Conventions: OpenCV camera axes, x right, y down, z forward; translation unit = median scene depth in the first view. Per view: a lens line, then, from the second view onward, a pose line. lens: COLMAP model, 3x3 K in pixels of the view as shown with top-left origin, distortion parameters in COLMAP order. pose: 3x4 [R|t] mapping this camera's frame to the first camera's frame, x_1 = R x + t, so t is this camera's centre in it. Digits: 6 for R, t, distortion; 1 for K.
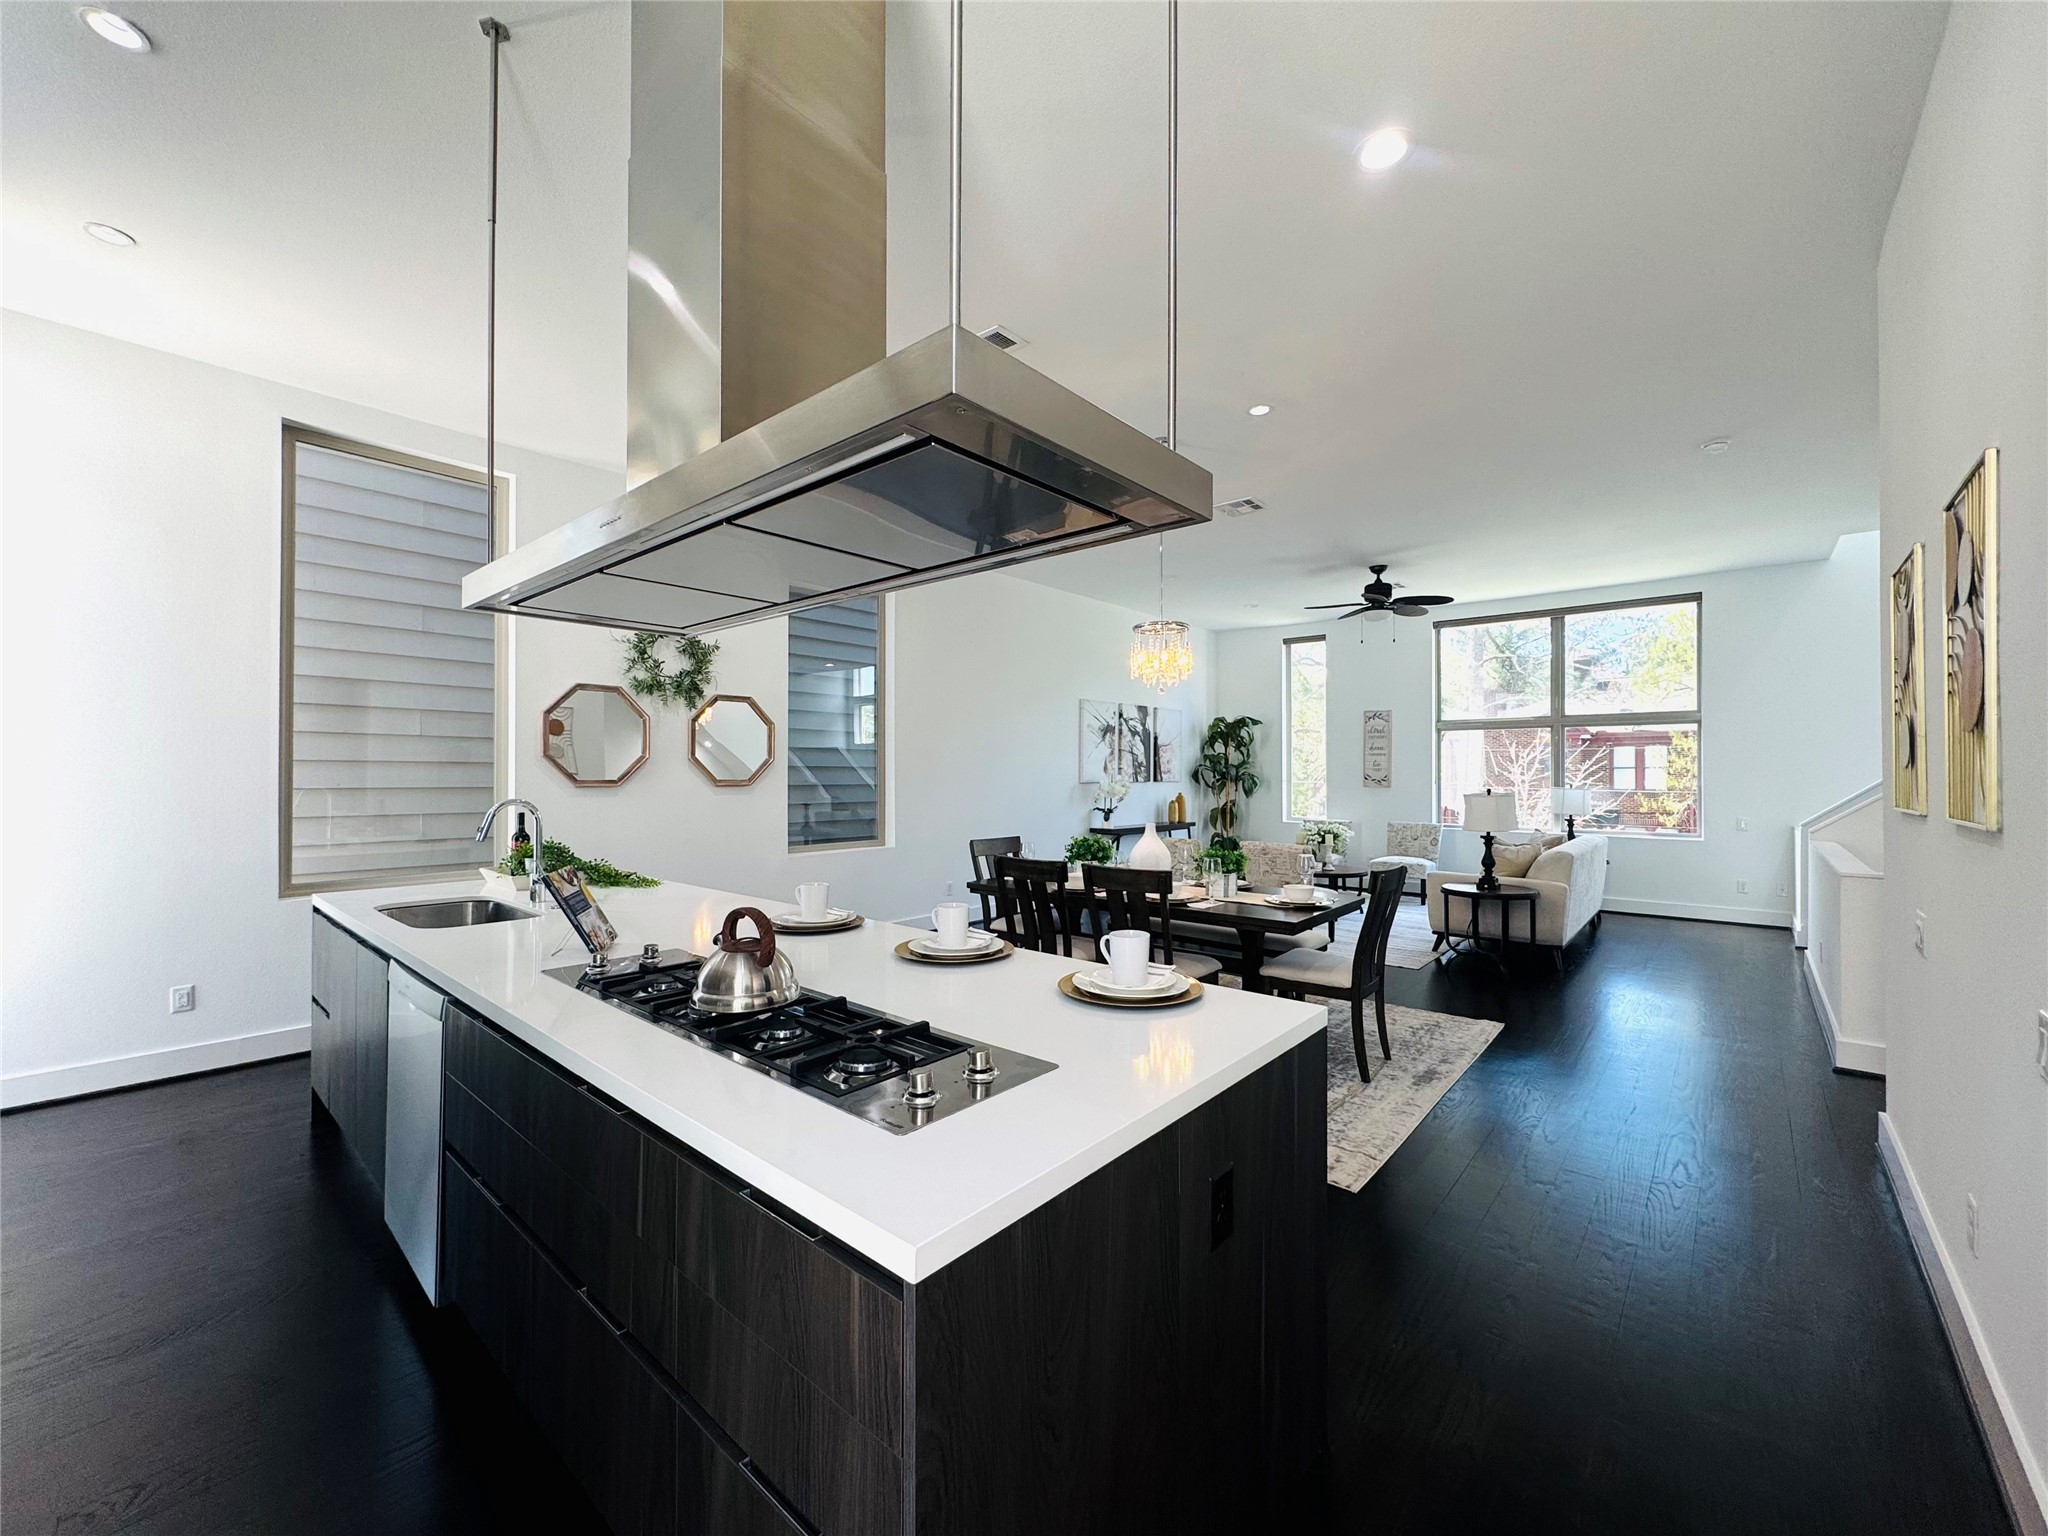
lens RADIAL K [[811.6, 0, 1025.8], [0, 811.6, 768.2], [0, 0, 1]] dist [-0.002615, 0.000427]
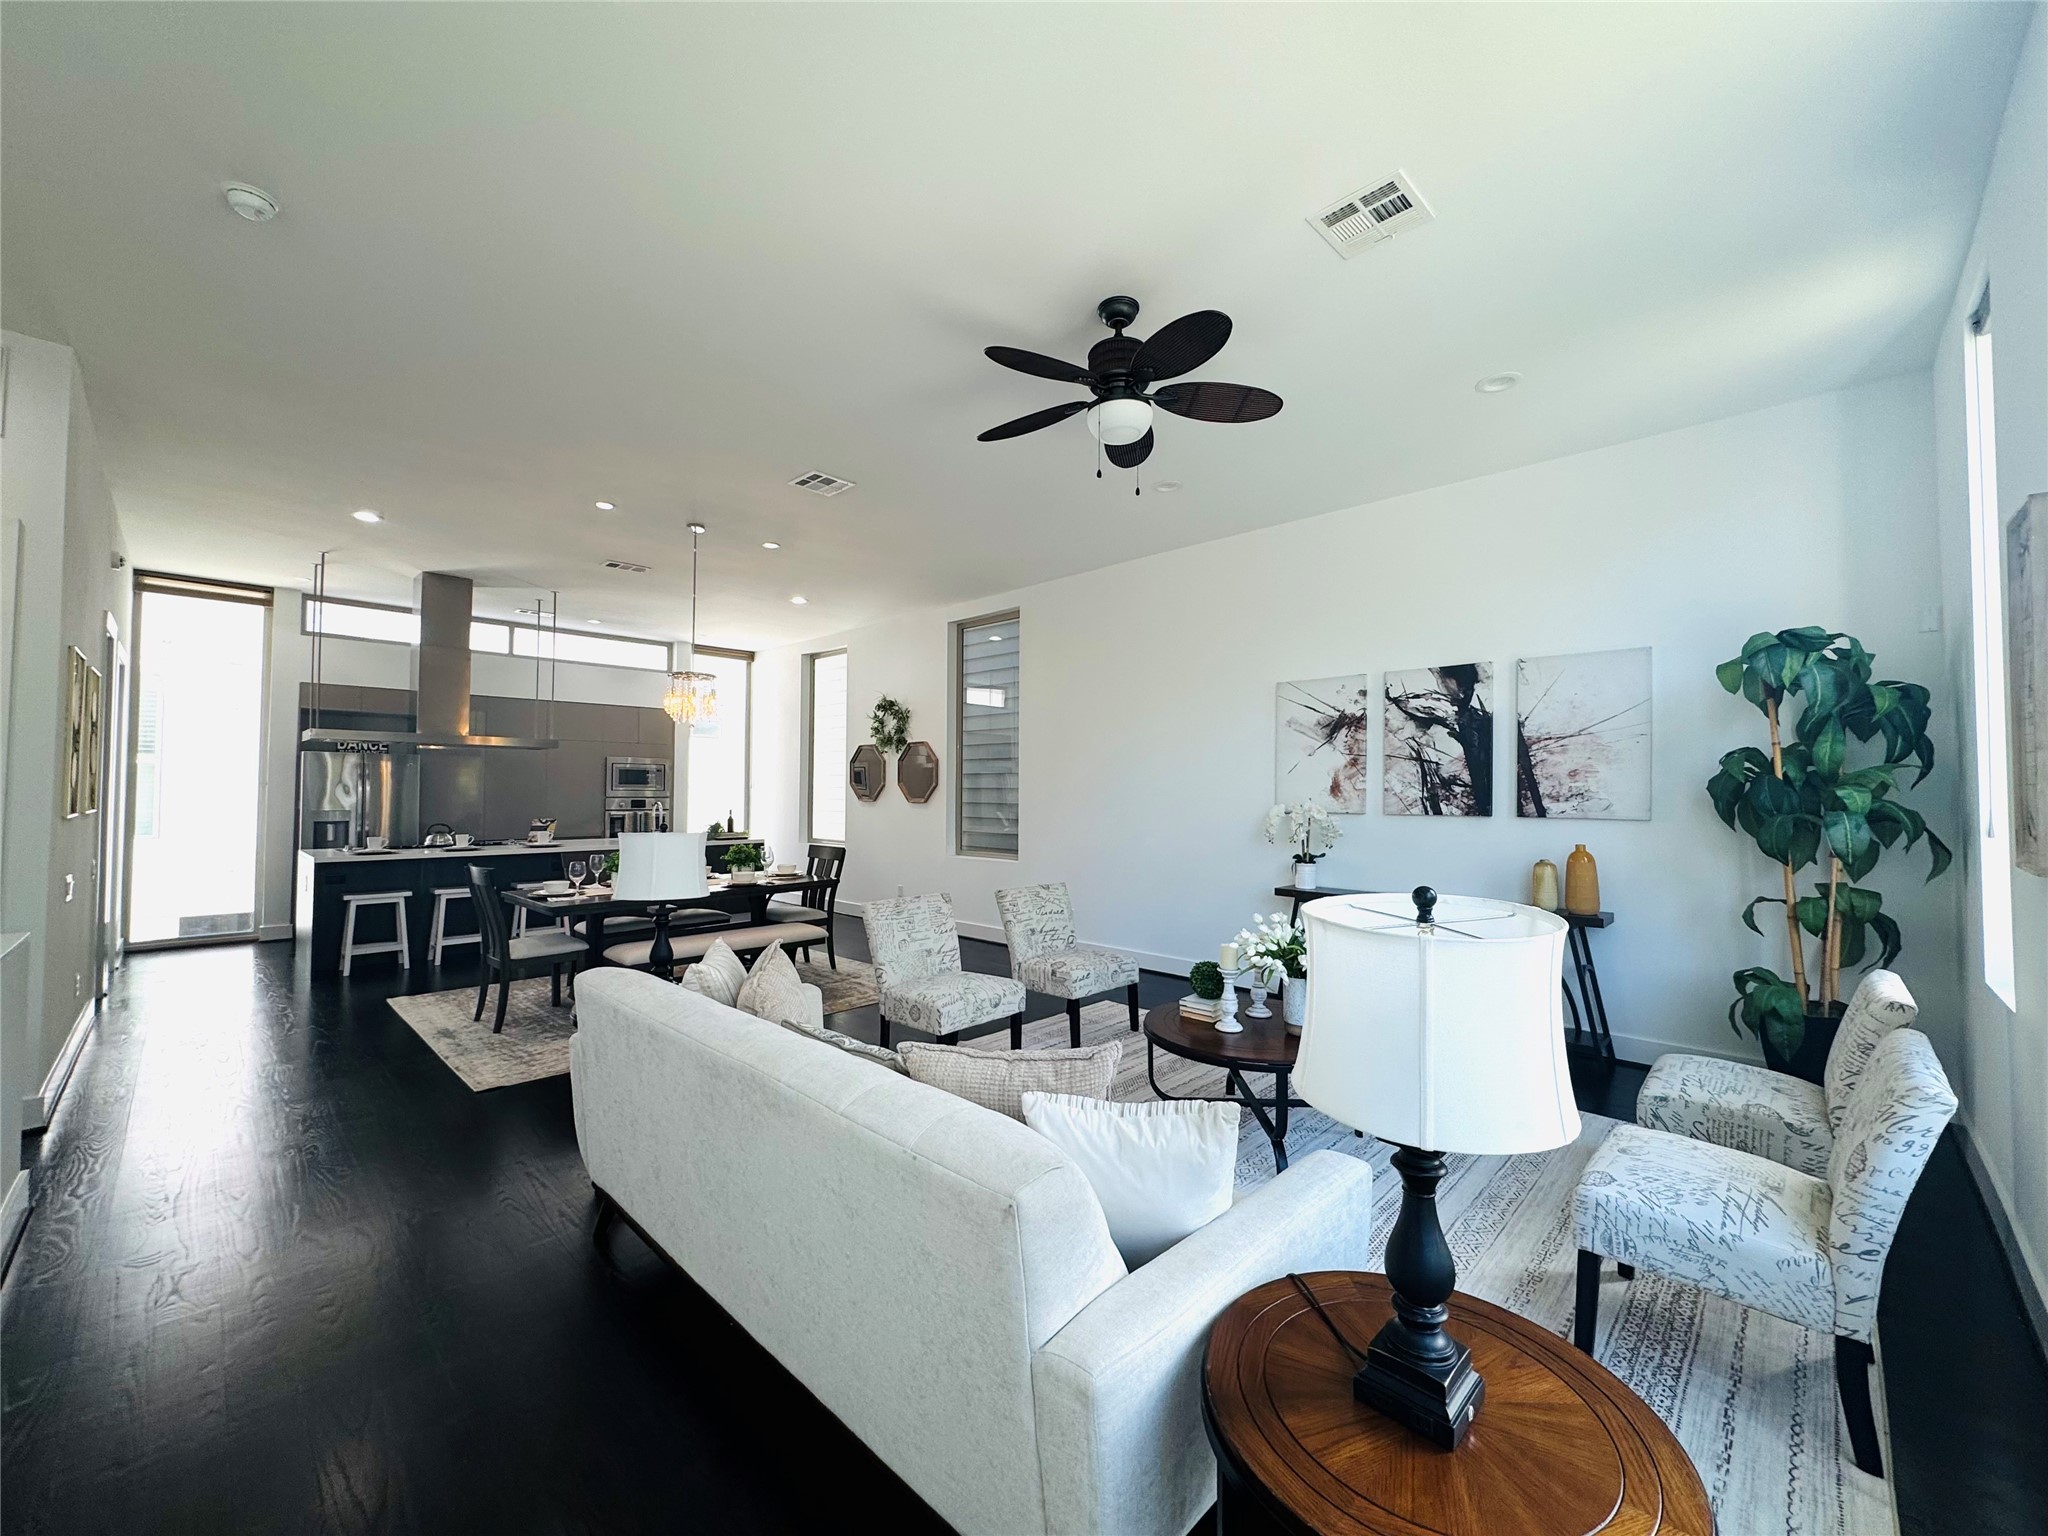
lens RADIAL K [[811.6, 0, 1025.3], [0, 811.6, 768.4], [0, 0, 1]] dist [-0.002615, 0.000427]
pose [[-0.052942, -0.026699, -0.998241, 0.669394], [0.003198, 0.999633, -0.026906, 0.000263], [0.998592, -0.004617, -0.052837, 0.765183]]
